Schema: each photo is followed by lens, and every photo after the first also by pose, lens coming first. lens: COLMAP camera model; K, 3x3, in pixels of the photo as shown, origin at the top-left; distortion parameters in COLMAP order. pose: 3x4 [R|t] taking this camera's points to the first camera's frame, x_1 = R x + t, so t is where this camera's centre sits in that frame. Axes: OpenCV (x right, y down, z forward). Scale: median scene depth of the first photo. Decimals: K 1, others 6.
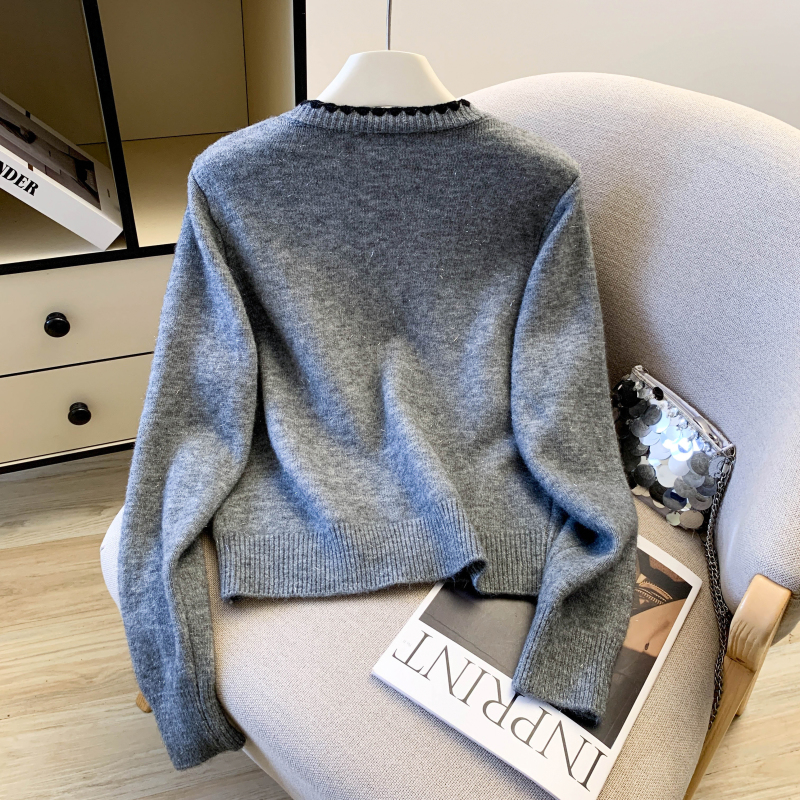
lens RADIAL K [[793.6, 0, 401.9], [0, 793.6, 397.5], [0, 0, 1]] dist [0.000781, 0.006793]
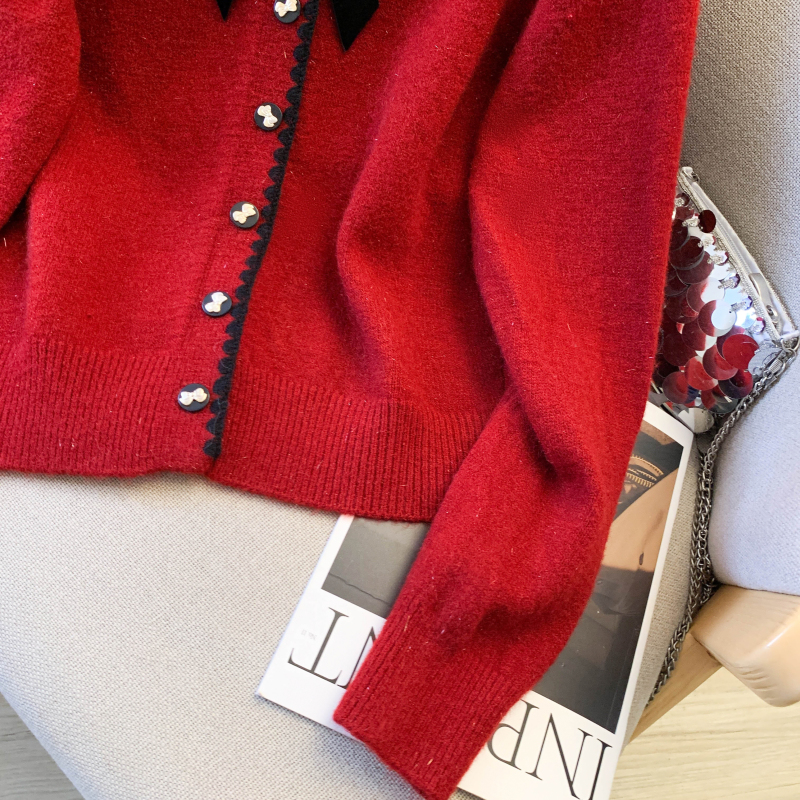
lens RADIAL K [[779.5, 0, 422.9], [0, 779.5, 400.6], [0, 0, 1]] dist [0.005370, -0.057088]
pose [[0.976275, 0.182762, 0.116127, 0.062432], [-0.210956, 0.923733, 0.319711, -0.024406], [-0.048839, -0.336624, 0.940372, 0.407842]]
